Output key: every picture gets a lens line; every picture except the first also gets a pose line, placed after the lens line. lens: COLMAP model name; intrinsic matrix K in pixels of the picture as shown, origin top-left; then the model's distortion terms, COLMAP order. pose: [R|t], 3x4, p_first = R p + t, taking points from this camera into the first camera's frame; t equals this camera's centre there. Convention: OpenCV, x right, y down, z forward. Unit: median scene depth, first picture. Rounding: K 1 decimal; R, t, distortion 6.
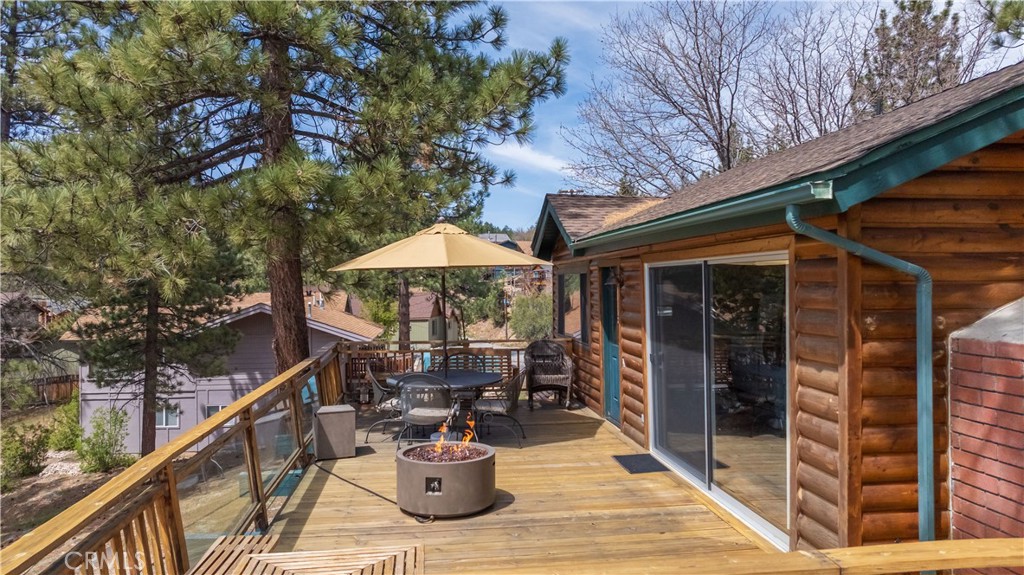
lens RADIAL K [[732.1, 0, 517.4], [0, 732.1, 273.1], [0, 0, 1]] dist [-0.049173, -0.000940]
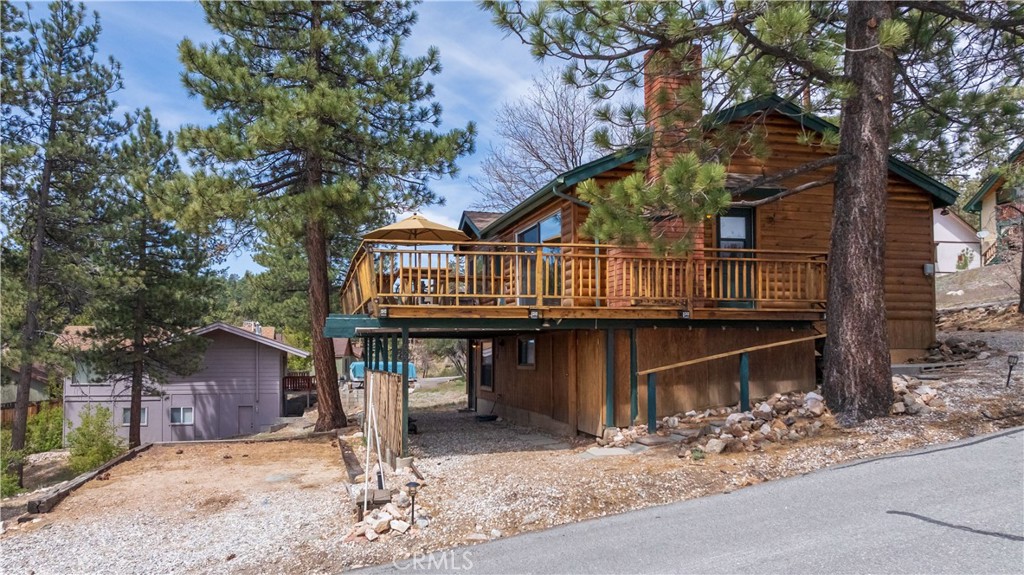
lens RADIAL K [[743.9, 0, 472.7], [0, 743.9, 319.7], [0, 0, 1]] dist [-0.000516, 0.002970]
pose [[0.996978, 0.004901, 0.077525, -0.077187], [-0.002654, 0.999574, -0.029066, 0.209526], [-0.077634, 0.028772, 0.996567, -0.780292]]
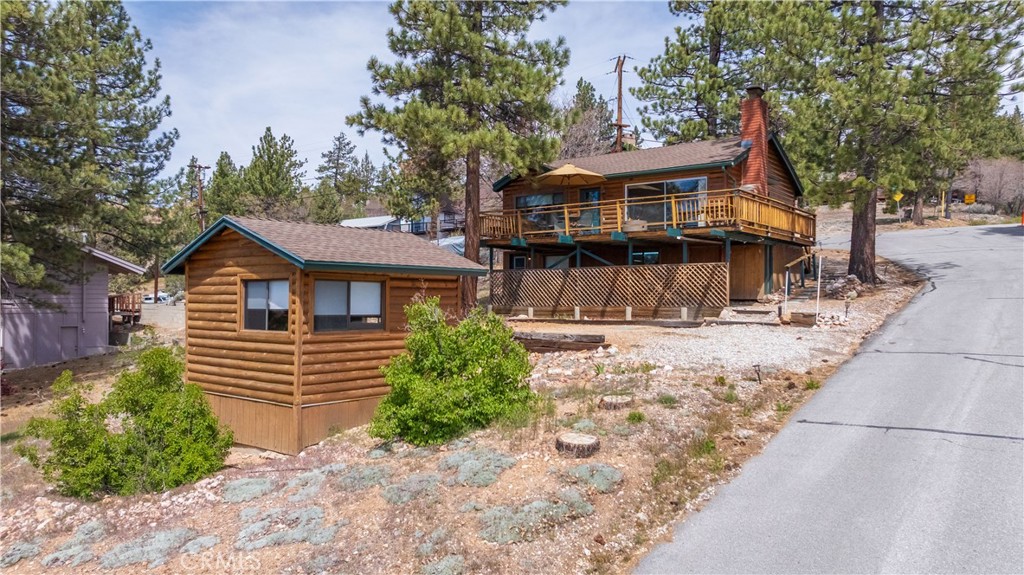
lens RADIAL K [[705.0, 0, 512.0], [0, 705.0, 287.5], [0, 0, 1]] dist [0.001150, 0.001041]
pose [[0.700487, 0.014488, 0.713518, -1.721317], [-0.018626, 0.999824, -0.002016, 0.329766], [-0.713422, -0.011878, 0.700634, -0.620614]]
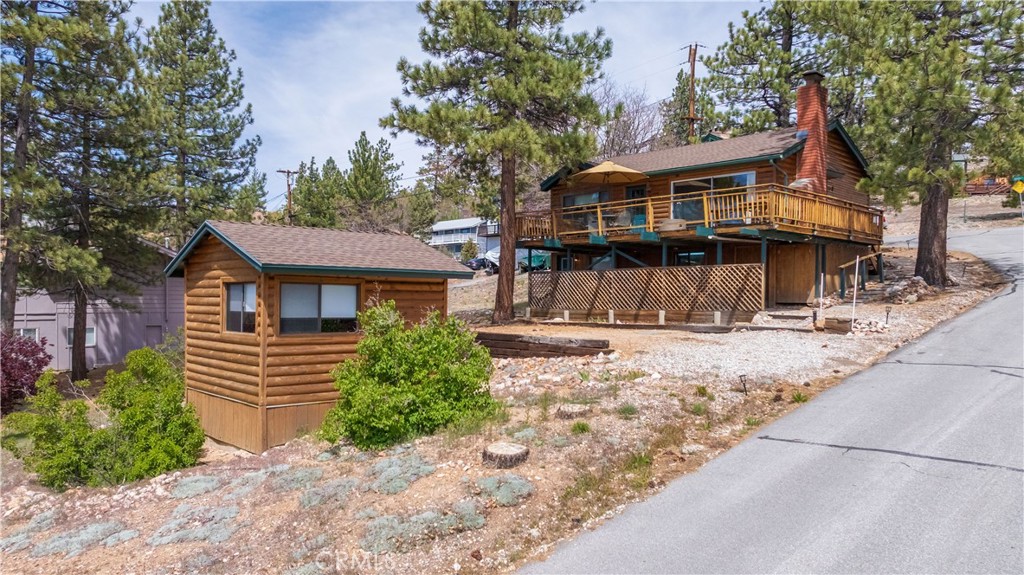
lens RADIAL K [[714.6, 0, 517.2], [0, 714.6, 306.1], [0, 0, 1]] dist [-0.009203, 0.020981]
pose [[0.795384, 0.000766, 0.606105, -1.549338], [-0.020213, 0.999477, 0.025261, 0.322349], [-0.605769, -0.032343, 0.794983, -0.745857]]
